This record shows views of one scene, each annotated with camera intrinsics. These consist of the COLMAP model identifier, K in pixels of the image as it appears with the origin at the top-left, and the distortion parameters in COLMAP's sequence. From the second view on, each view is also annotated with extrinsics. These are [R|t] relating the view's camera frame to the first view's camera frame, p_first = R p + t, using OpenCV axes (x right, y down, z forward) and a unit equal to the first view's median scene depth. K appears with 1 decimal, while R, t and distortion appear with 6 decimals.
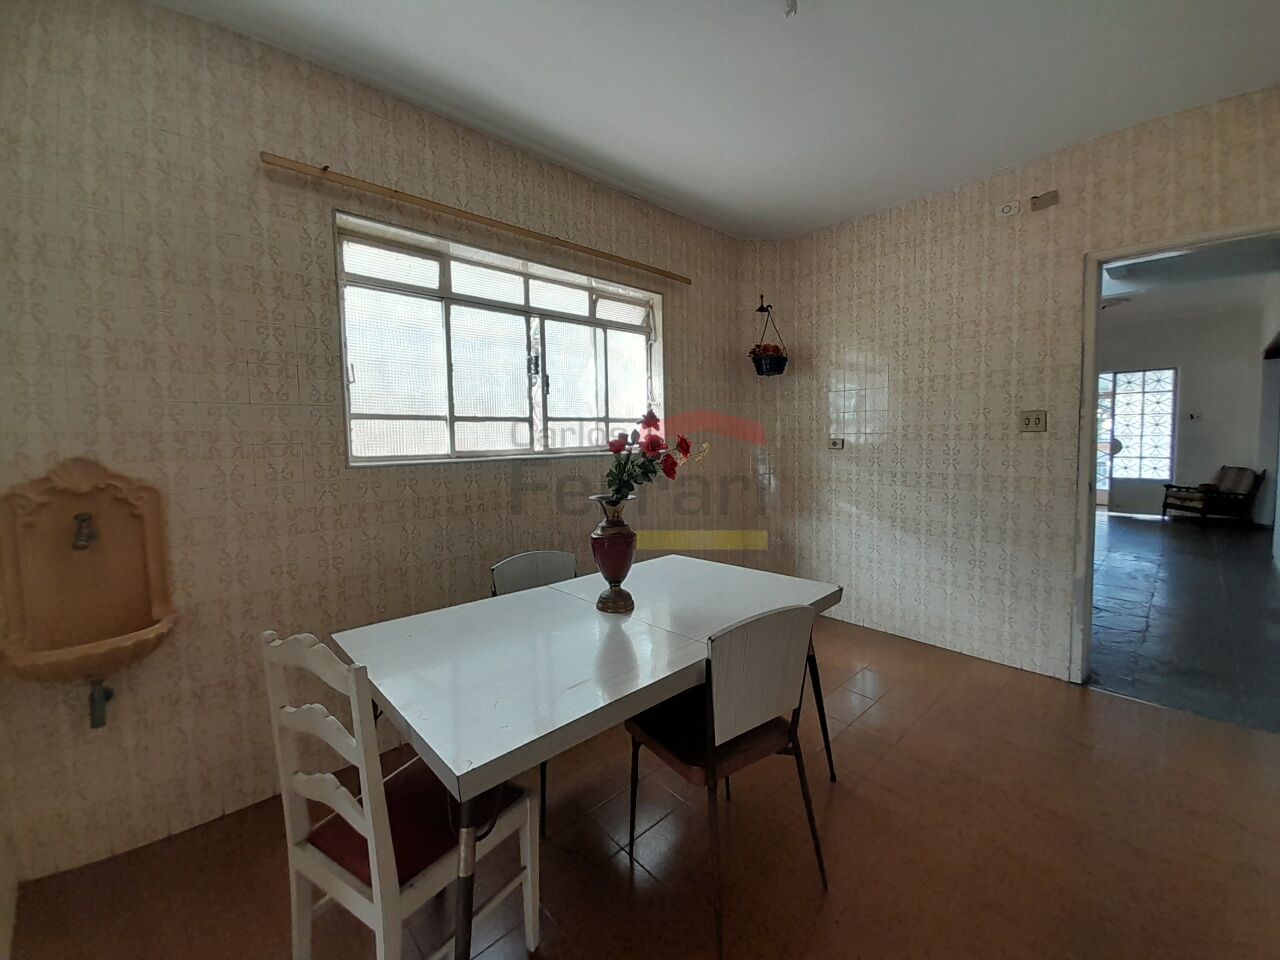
lens RADIAL K [[502.2, 0, 652.7], [0, 502.2, 465.1], [0, 0, 1]] dist [0.028274, -0.019907]
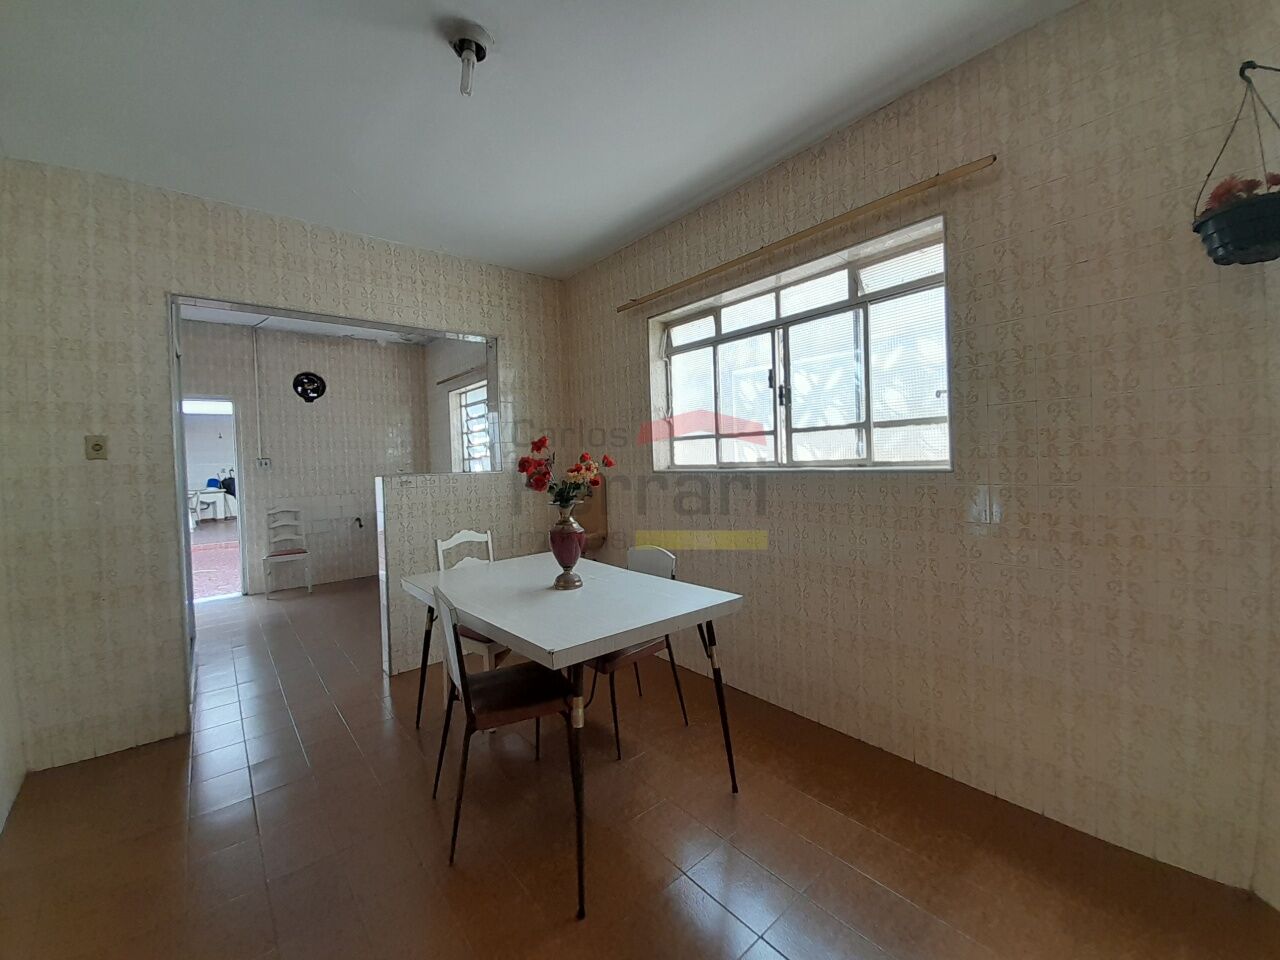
lens RADIAL K [[502.2, 0, 652.7], [0, 502.2, 465.1], [0, 0, 1]] dist [0.028274, -0.019907]
pose [[-0.037587, 0.032587, -0.998762, 0.782474], [-0.024034, 0.999150, 0.033504, -0.053258], [0.999004, 0.025264, -0.036771, 0.805429]]
